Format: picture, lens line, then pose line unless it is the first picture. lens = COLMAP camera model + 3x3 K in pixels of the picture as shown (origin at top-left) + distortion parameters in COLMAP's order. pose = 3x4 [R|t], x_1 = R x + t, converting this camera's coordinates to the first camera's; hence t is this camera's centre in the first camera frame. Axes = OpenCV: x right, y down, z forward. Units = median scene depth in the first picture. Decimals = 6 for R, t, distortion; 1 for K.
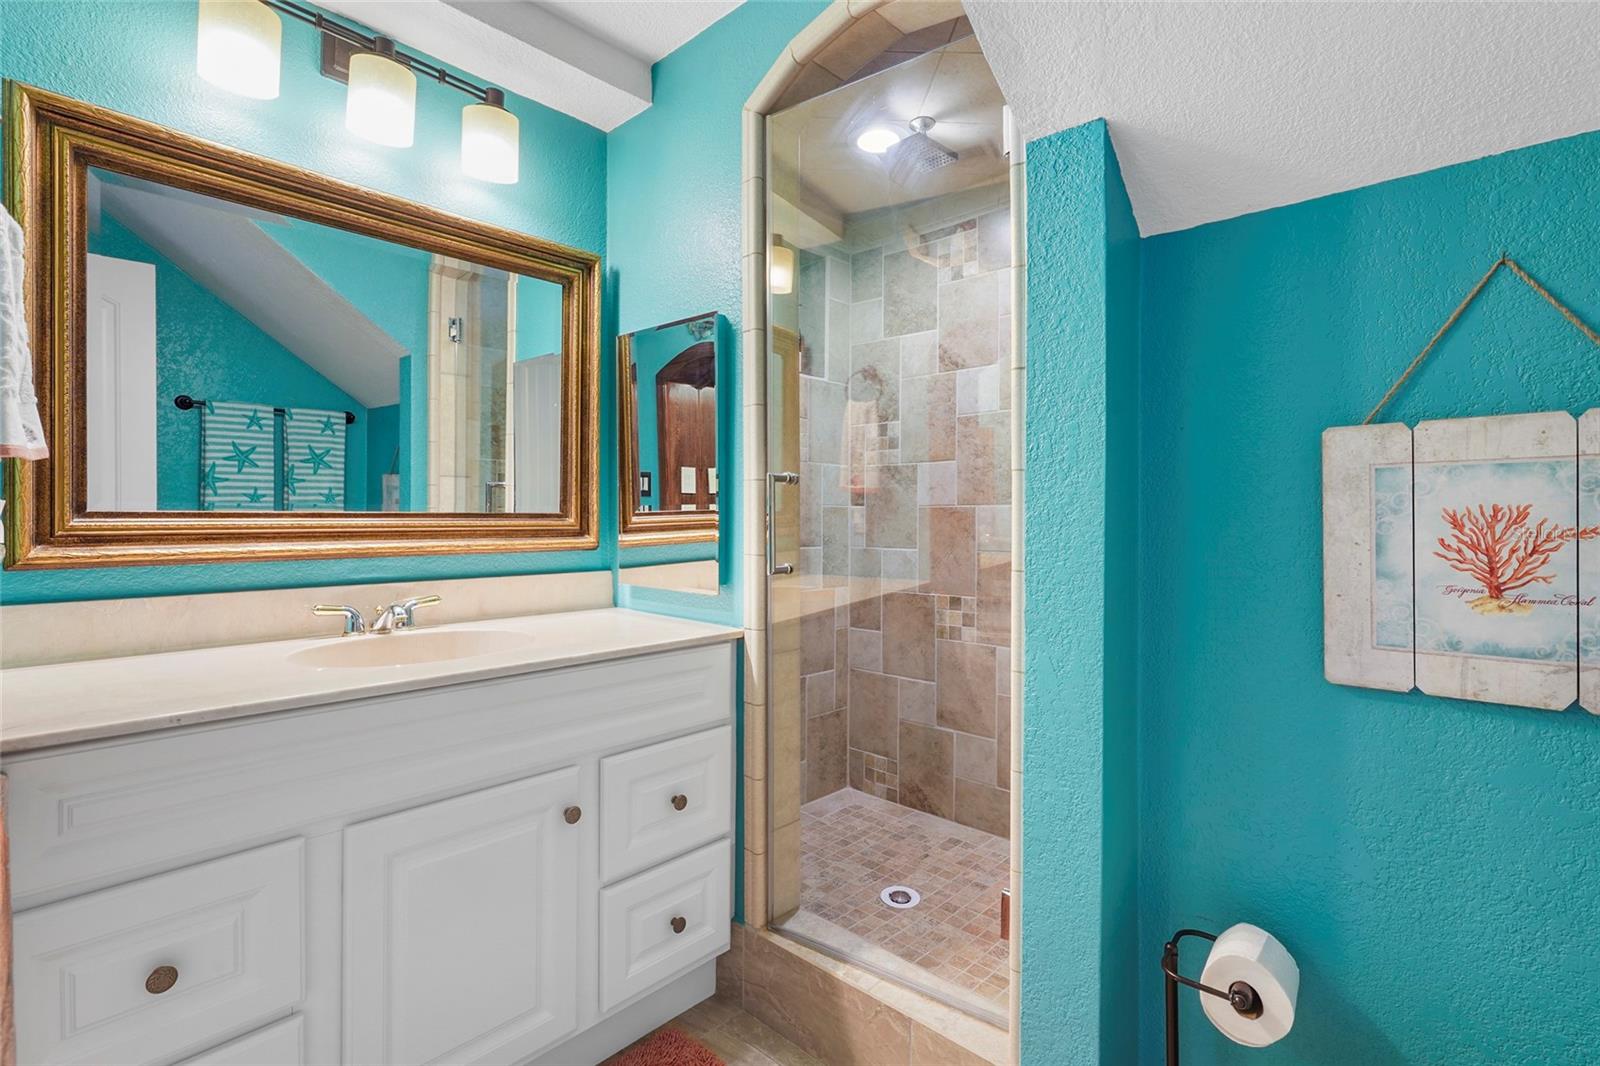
lens RADIAL K [[740.4, 0, 800.1], [0, 740.4, 519.1], [0, 0, 1]] dist [0.001972, -0.000106]
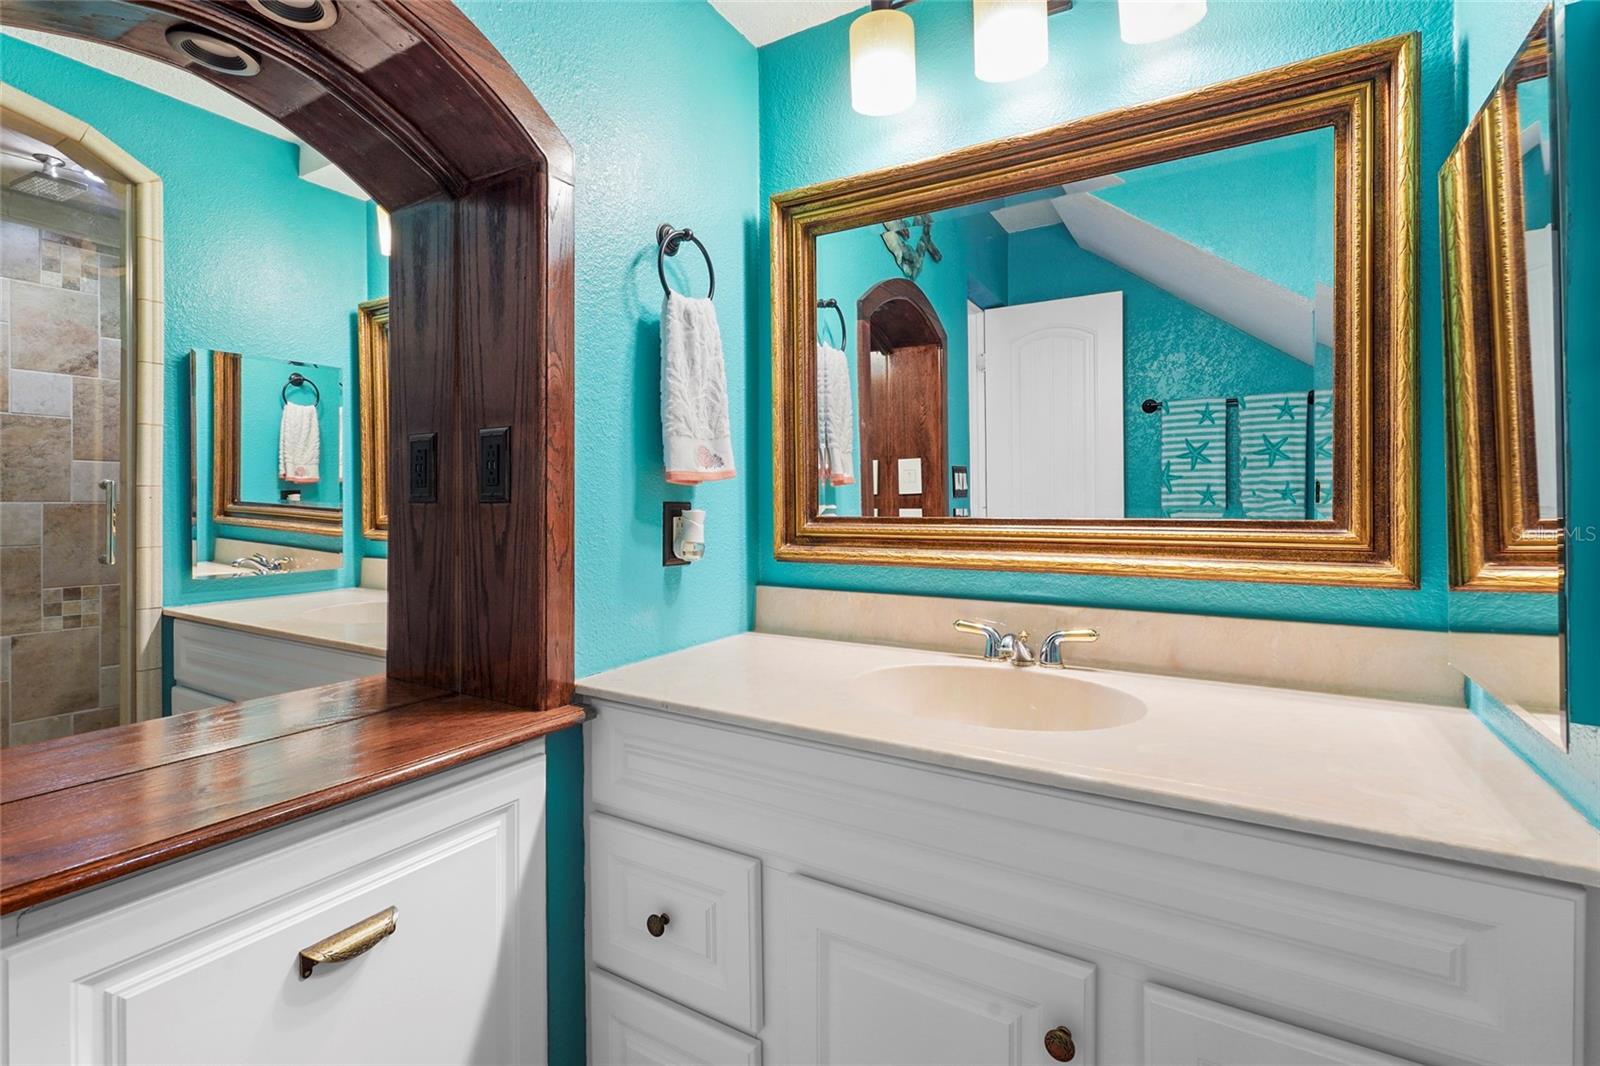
lens RADIAL K [[740.4, 0, 799.6], [0, 740.4, 509.1], [0, 0, 1]] dist [0.001972, -0.000106]
pose [[0.211569, 0.002578, -0.977360, 0.095551], [-0.004059, 0.999990, 0.001759, -0.010301], [0.977355, 0.003595, 0.211577, 0.287971]]
